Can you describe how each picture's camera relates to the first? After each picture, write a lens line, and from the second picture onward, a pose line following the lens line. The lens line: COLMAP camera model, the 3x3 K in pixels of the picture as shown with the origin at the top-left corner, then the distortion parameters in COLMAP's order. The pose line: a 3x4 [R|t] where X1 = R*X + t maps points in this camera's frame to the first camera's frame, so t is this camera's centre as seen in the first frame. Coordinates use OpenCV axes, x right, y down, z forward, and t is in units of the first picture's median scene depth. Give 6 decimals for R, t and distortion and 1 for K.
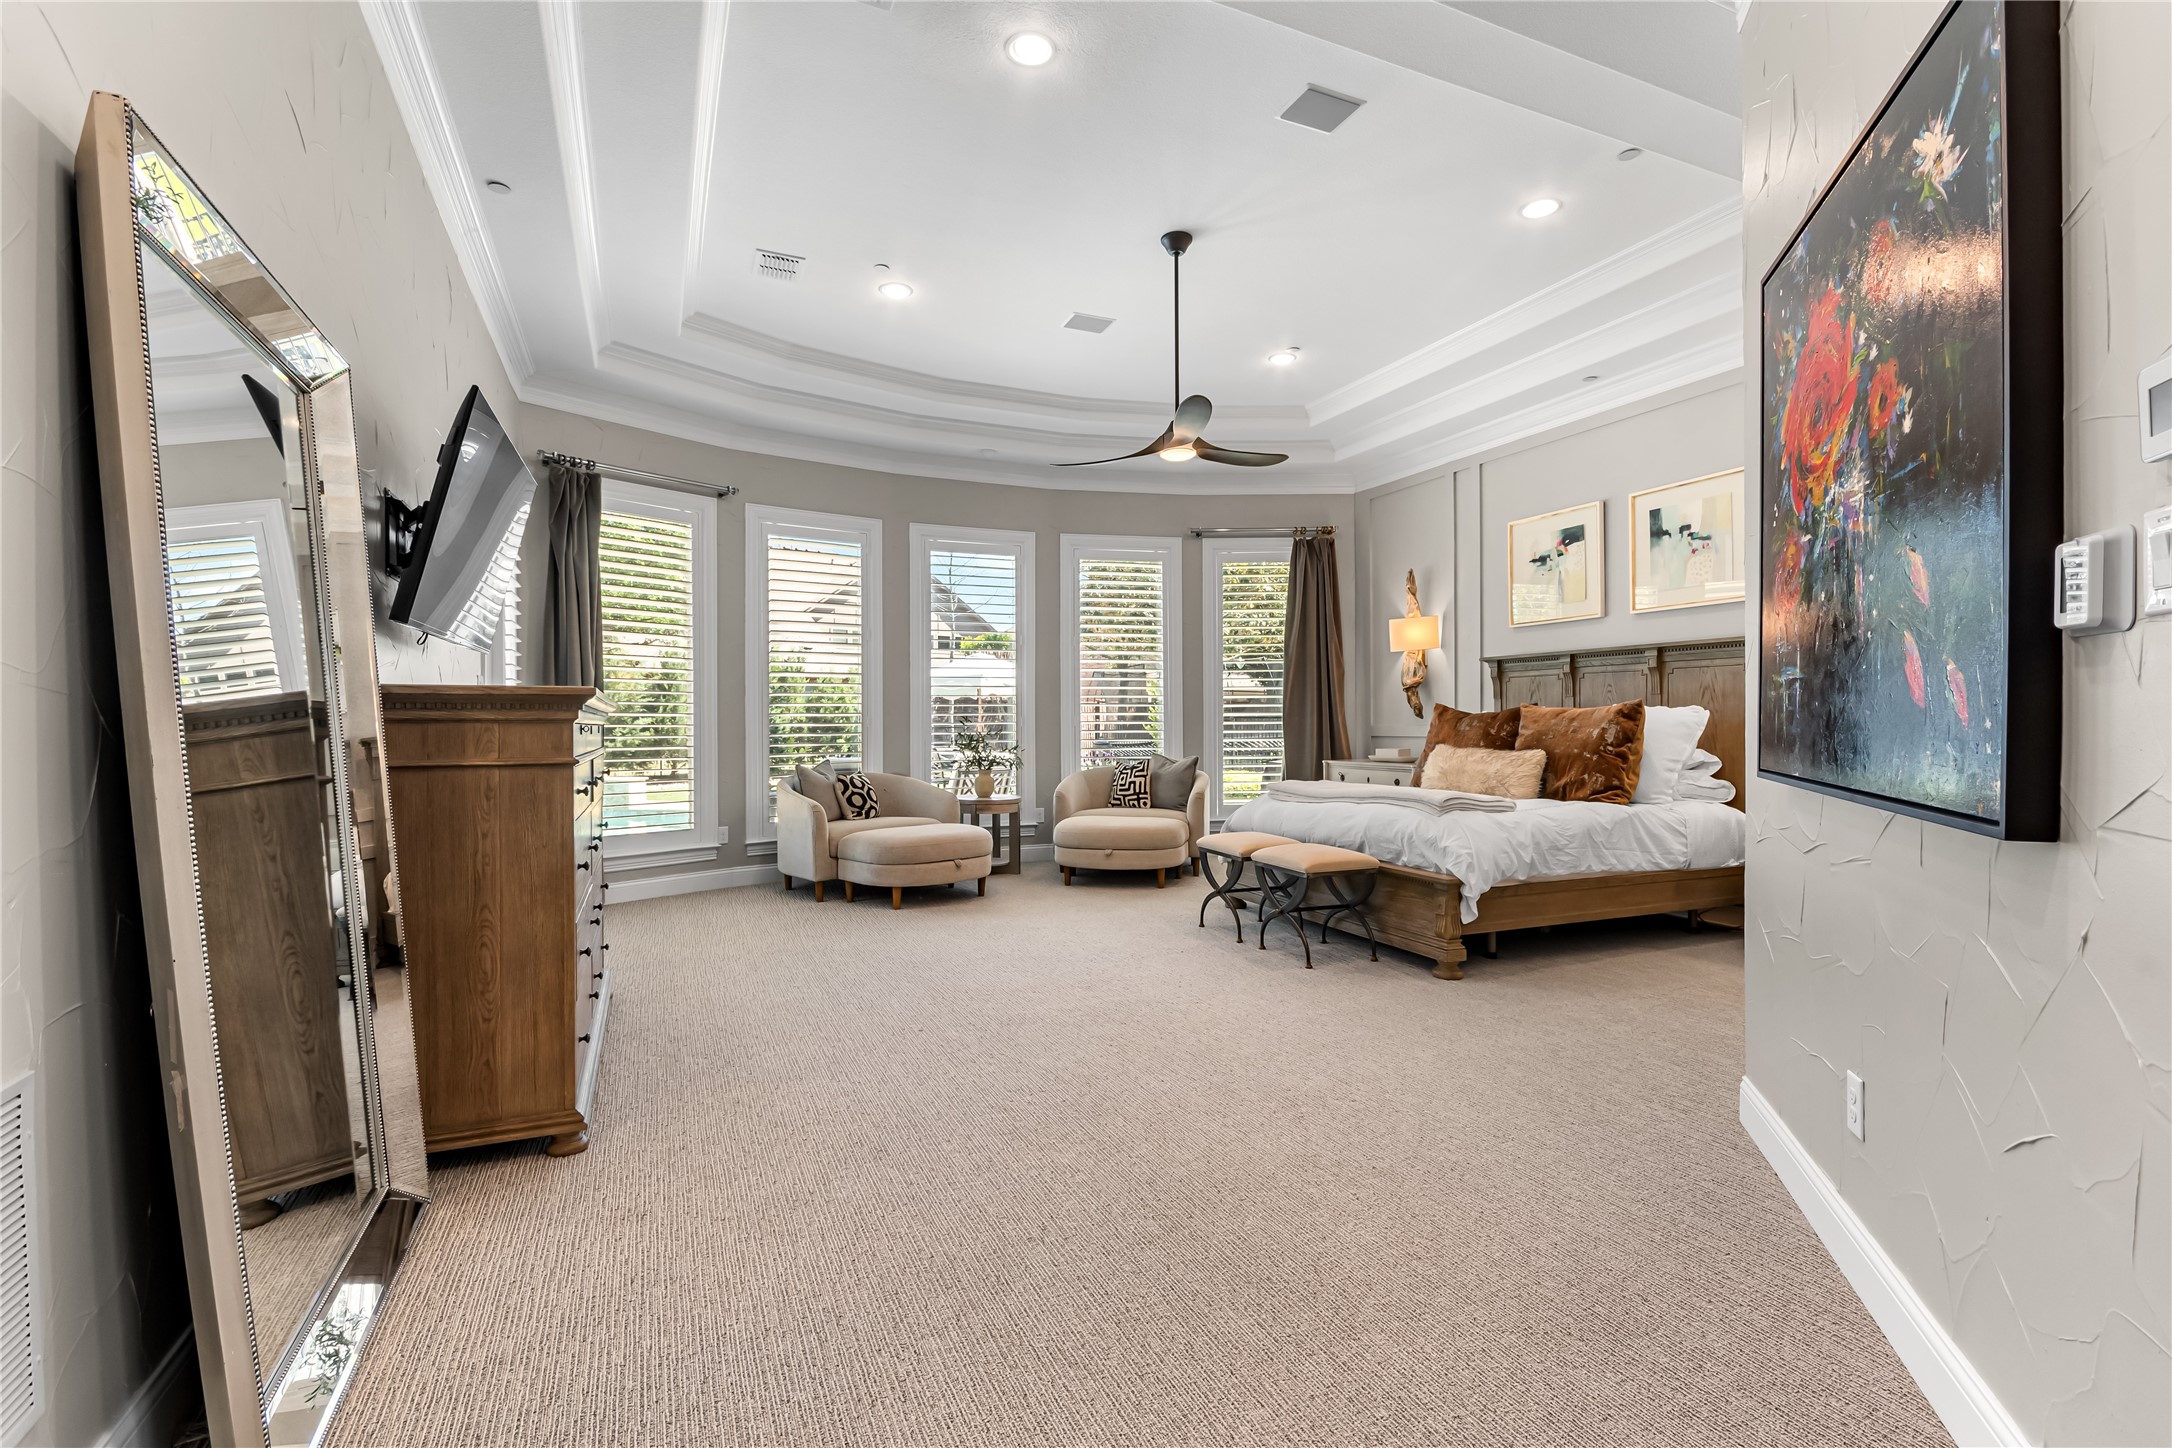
lens RADIAL K [[994.1, 0, 1093.2], [0, 994.1, 718.3], [0, 0, 1]] dist [0.003675, 0.000252]
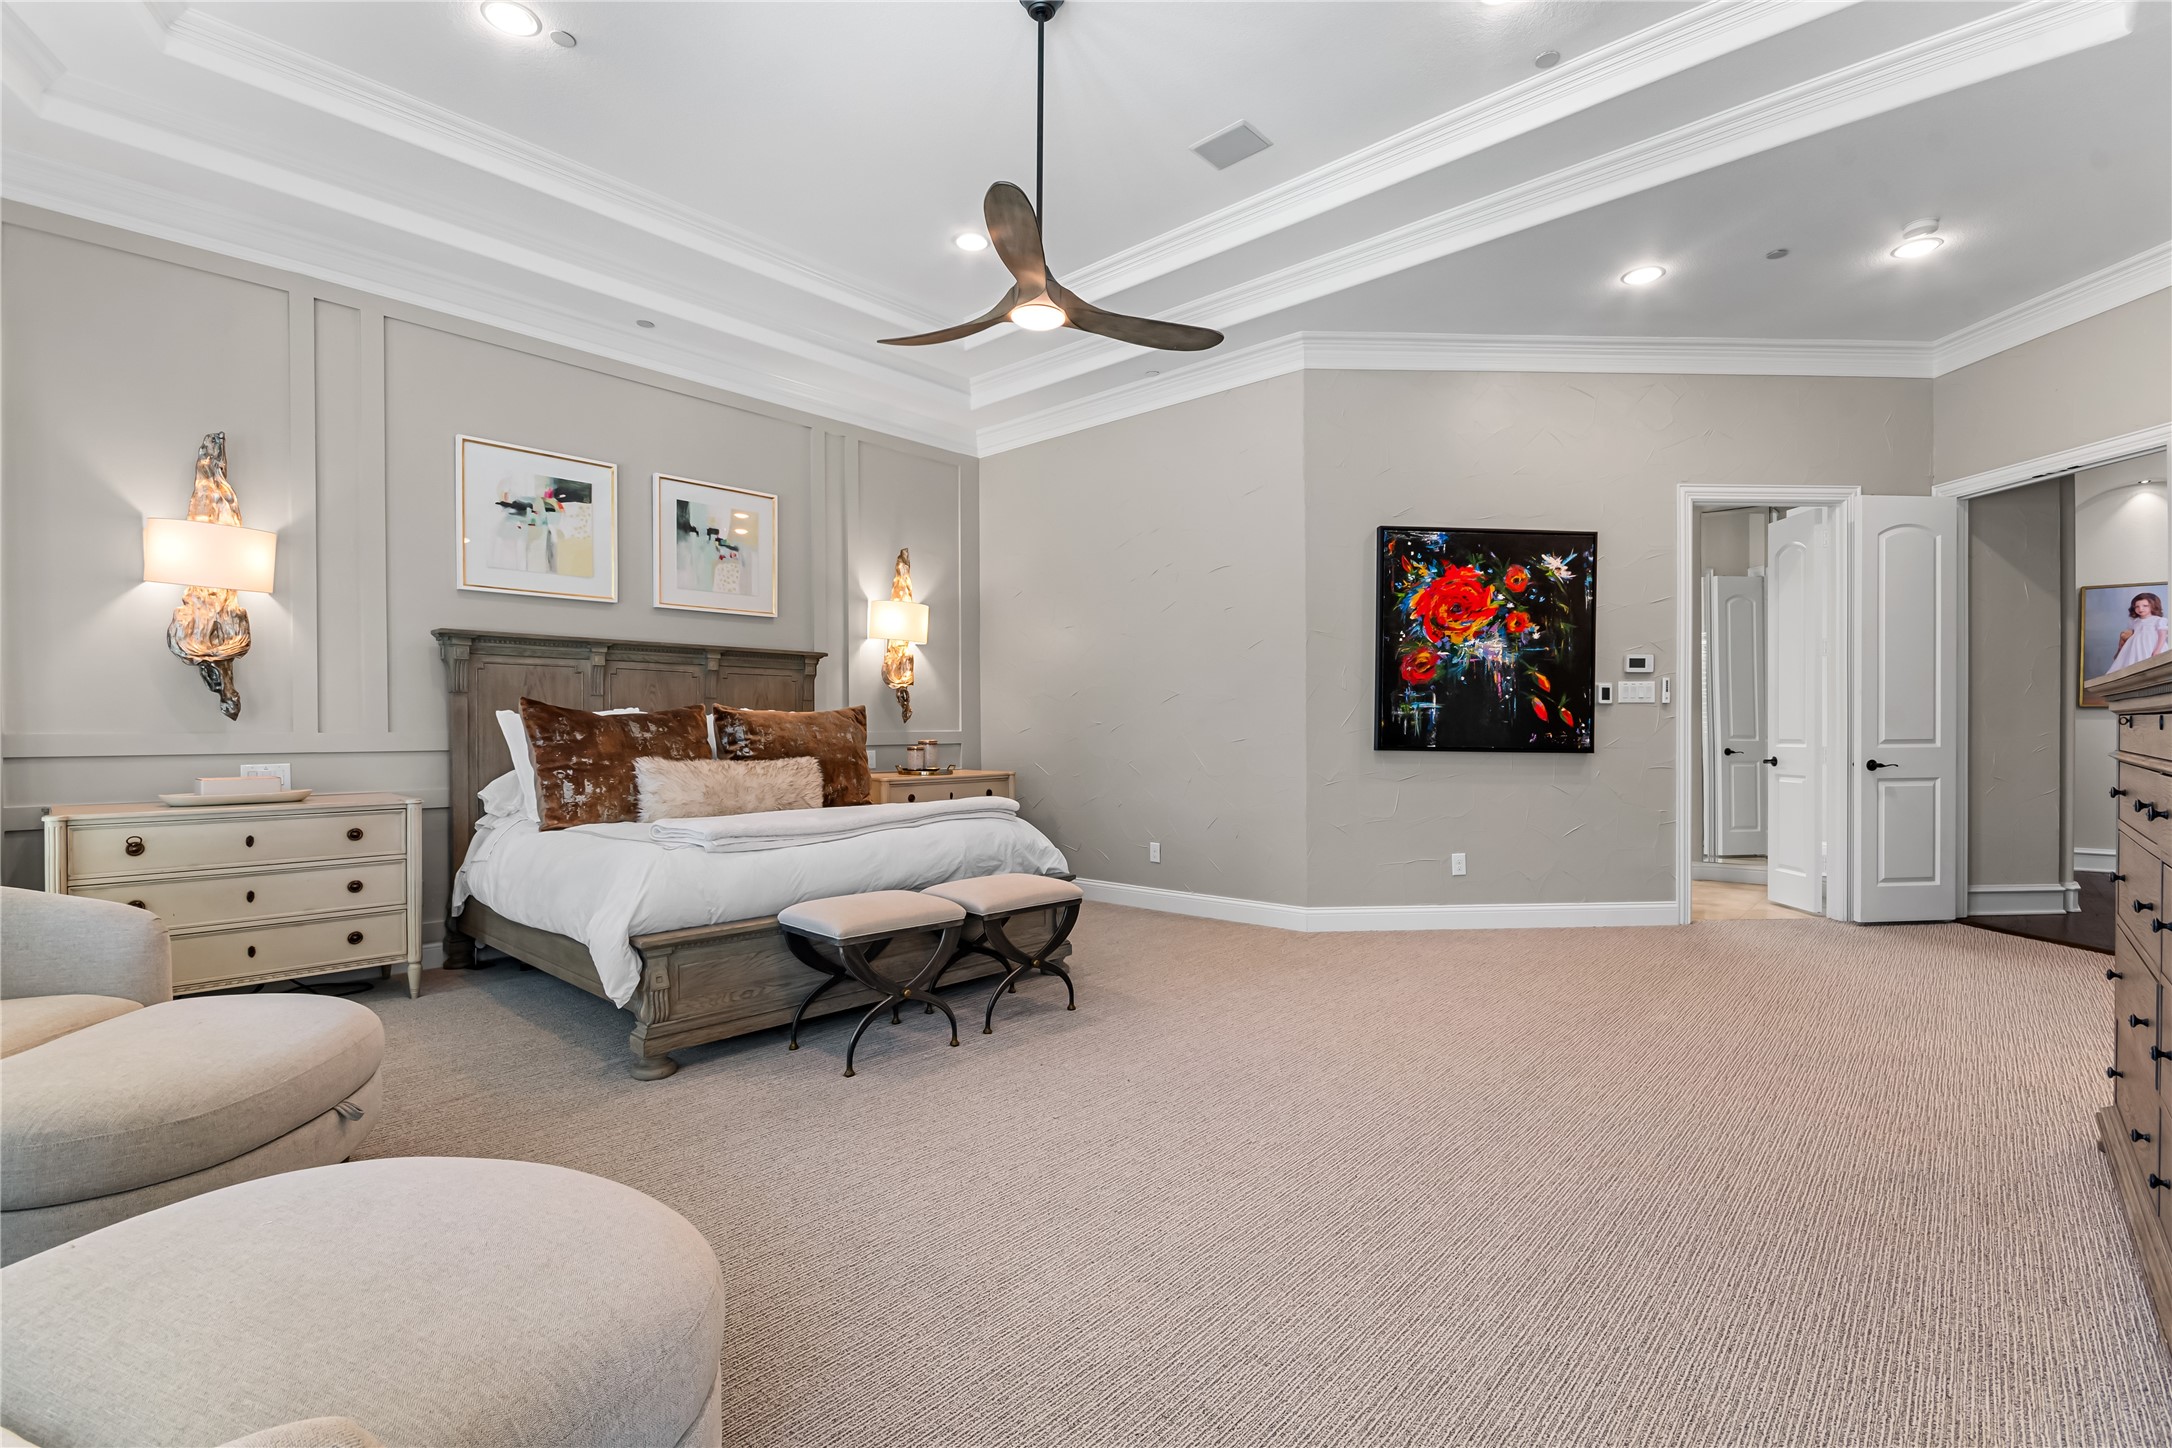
lens RADIAL K [[994.1, 0, 1093.3], [0, 994.1, 735.7], [0, 0, 1]] dist [0.003675, 0.000252]
pose [[-0.414874, -0.002303, 0.909876, -0.449595], [0.000384, 0.999996, 0.002706, 0.008475], [-0.909879, 0.001473, -0.414871, 1.046320]]
